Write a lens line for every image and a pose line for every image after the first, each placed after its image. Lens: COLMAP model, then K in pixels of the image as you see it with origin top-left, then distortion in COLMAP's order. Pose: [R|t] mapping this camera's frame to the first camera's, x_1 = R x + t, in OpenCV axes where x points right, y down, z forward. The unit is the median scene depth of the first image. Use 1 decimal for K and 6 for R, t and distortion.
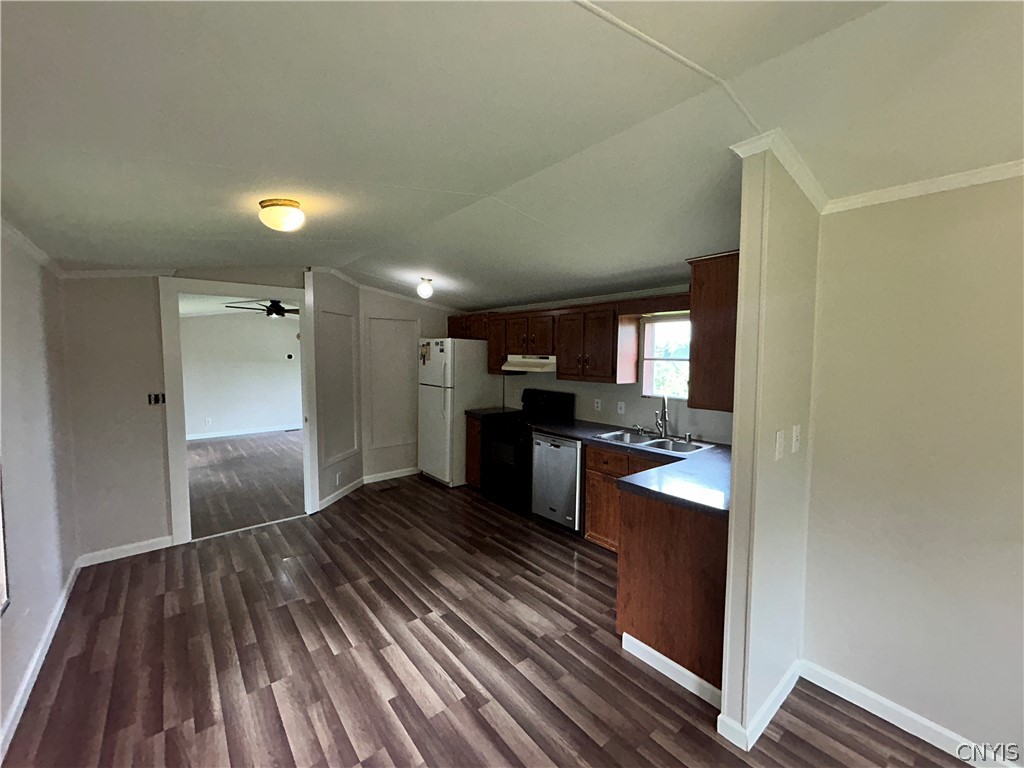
lens RADIAL K [[415.8, 0, 511.6], [0, 415.8, 381.7], [0, 0, 1]] dist [-0.000212, 0.001104]
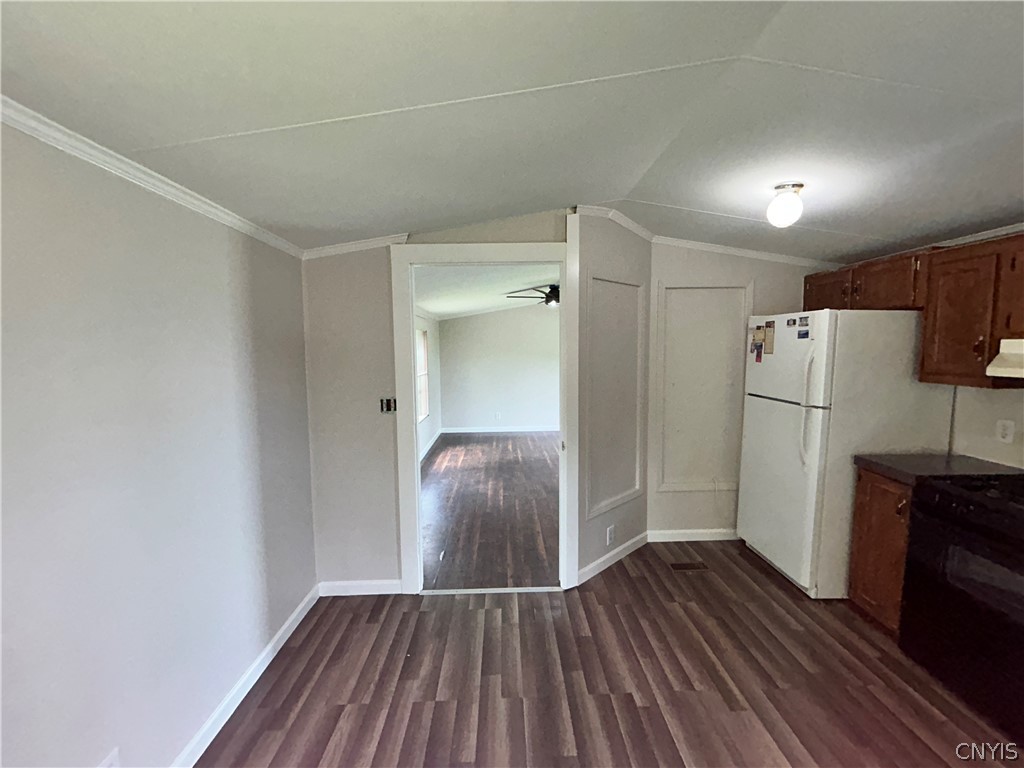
lens RADIAL K [[415.8, 0, 513.9], [0, 415.8, 384.9], [0, 0, 1]] dist [-0.000212, 0.001104]
pose [[0.788187, 0.040907, -0.614075, -0.159734], [-0.027438, 0.999132, 0.031340, -0.022569], [0.614824, -0.007853, 0.788625, 0.442346]]
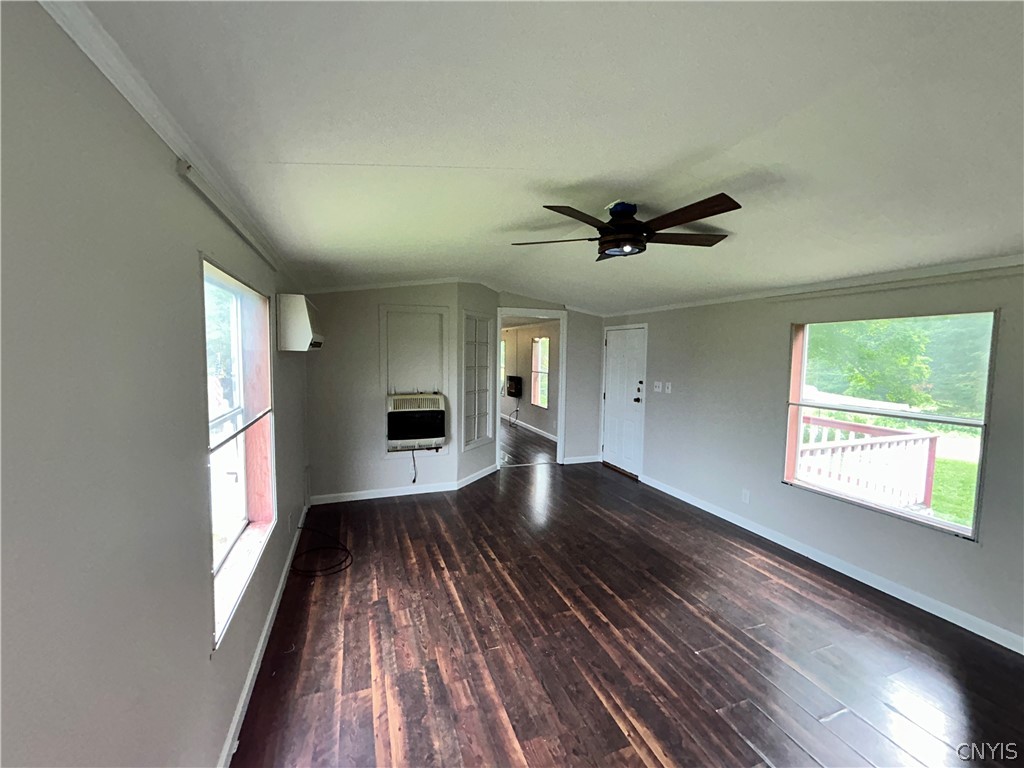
lens RADIAL K [[415.8, 0, 514.1], [0, 415.8, 384.3], [0, 0, 1]] dist [-0.000212, 0.001104]
pose [[-0.949101, -0.041553, 0.312218, -0.982256], [0.003301, 0.989892, 0.141782, -0.154239], [-0.314953, 0.135596, -0.939371, 2.284232]]
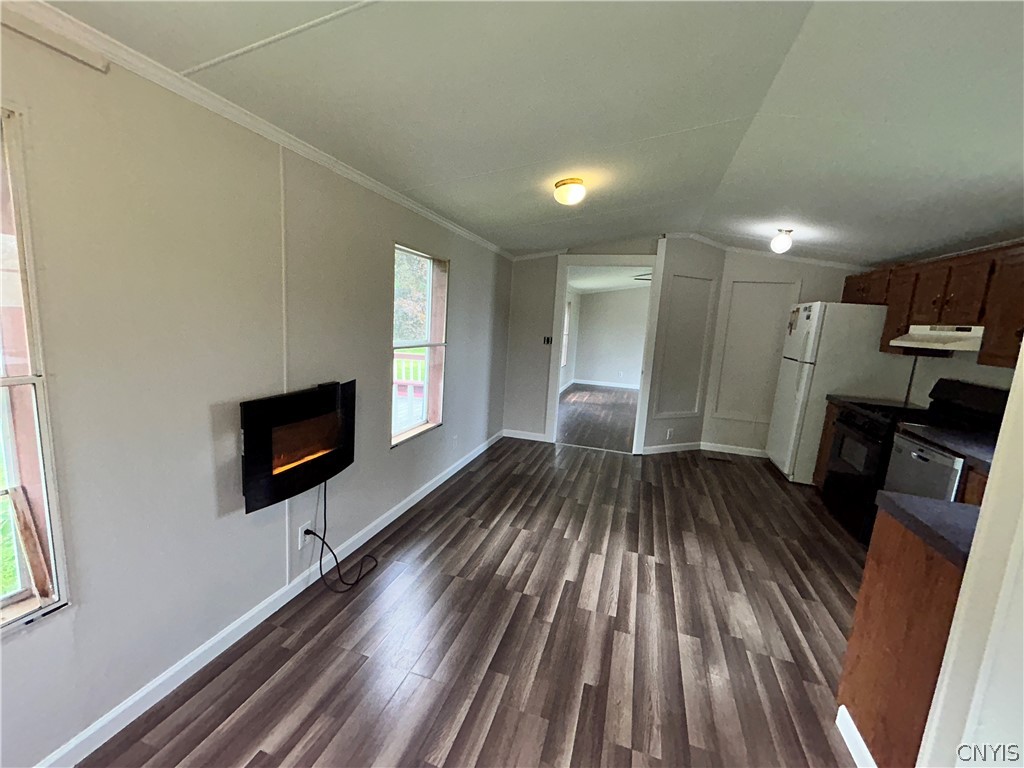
lens RADIAL K [[415.8, 0, 513.5], [0, 415.8, 381.9], [0, 0, 1]] dist [-0.000212, 0.001104]
pose [[0.541864, 0.154071, -0.826223, 0.261283], [-0.112346, 0.987510, 0.110467, 0.031404], [0.832923, 0.032965, 0.552406, 0.078526]]
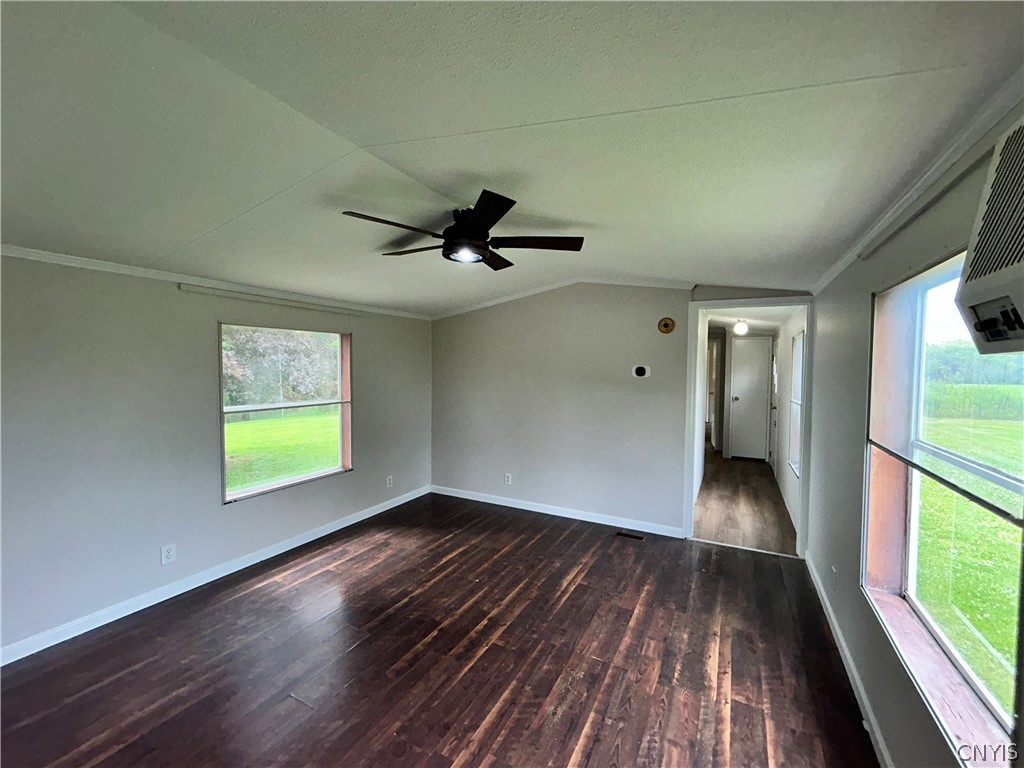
lens RADIAL K [[415.8, 0, 512.0], [0, 415.8, 384.2], [0, 0, 1]] dist [-0.000212, 0.001104]
pose [[0.381448, 0.034560, -0.923744, -0.359143], [-0.069976, 0.997513, 0.008424, -0.086662], [0.921738, 0.061427, 0.382918, 1.497022]]
